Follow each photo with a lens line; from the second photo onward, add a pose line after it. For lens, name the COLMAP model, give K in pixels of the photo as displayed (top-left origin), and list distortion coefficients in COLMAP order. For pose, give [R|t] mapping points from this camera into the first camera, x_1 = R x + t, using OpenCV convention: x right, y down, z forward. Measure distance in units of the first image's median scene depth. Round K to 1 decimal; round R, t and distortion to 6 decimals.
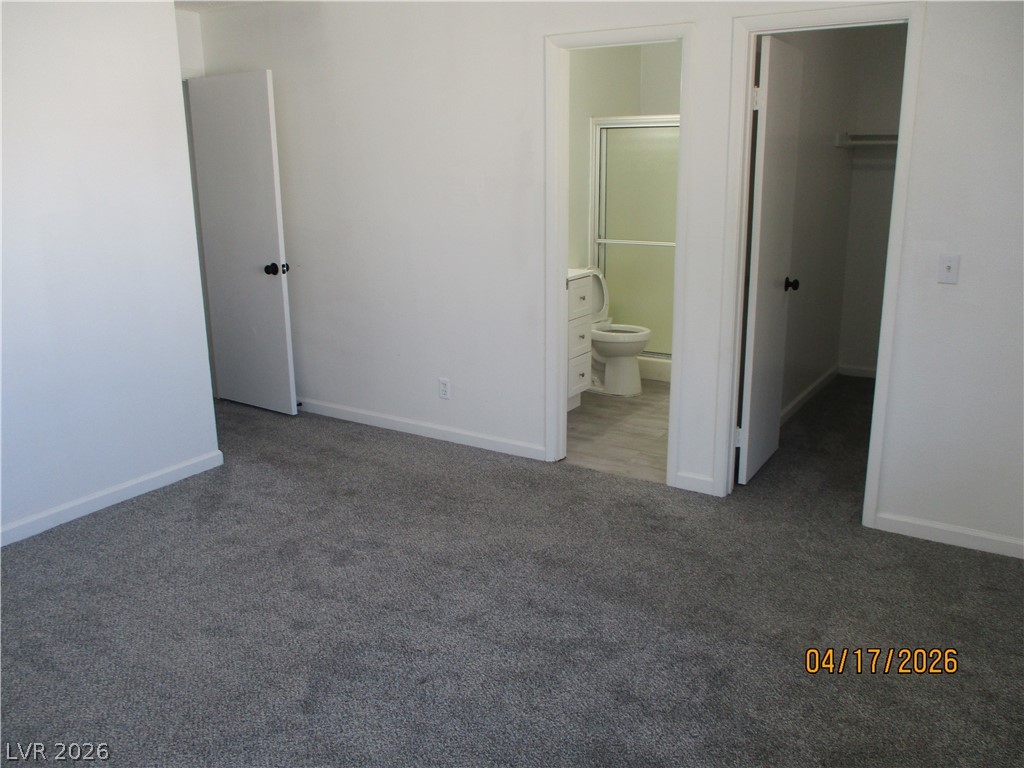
lens RADIAL K [[847.4, 0, 509.4], [0, 847.4, 384.2], [0, 0, 1]] dist [-0.051600, 0.031885]
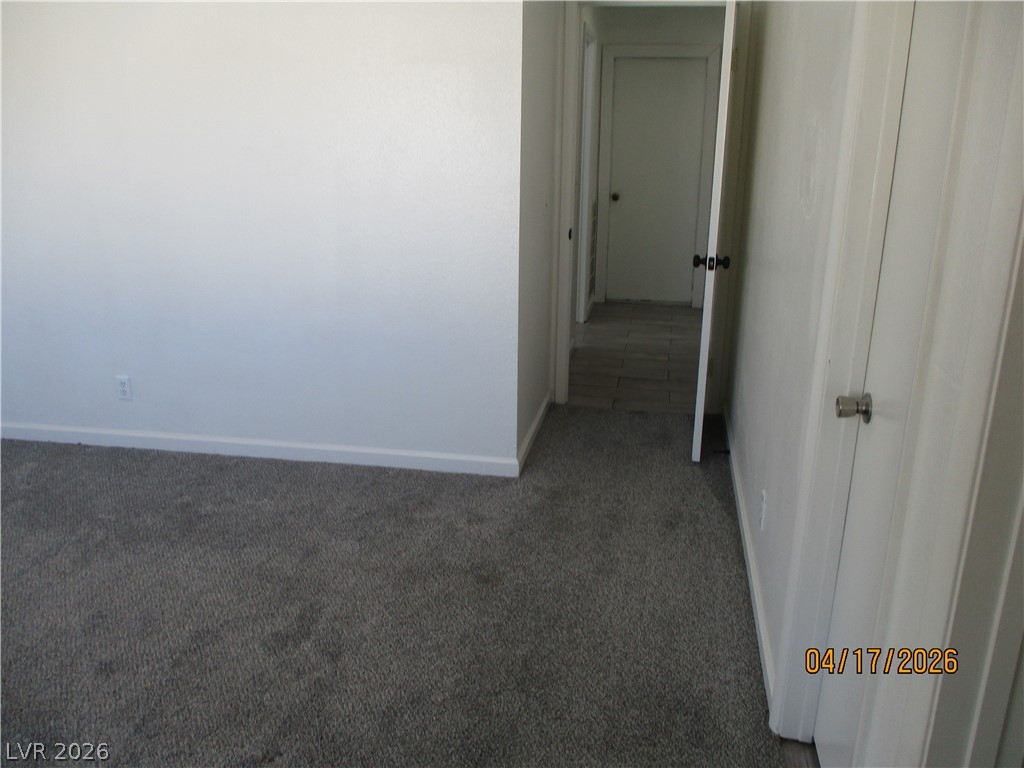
lens RADIAL K [[847.4, 0, 513.2], [0, 847.4, 383.6], [0, 0, 1]] dist [-0.051600, 0.031885]
pose [[0.397045, 0.298324, -0.867962, 0.381574], [-0.253044, 0.944628, 0.208921, -0.178049], [0.882227, 0.136681, 0.450549, 0.655586]]
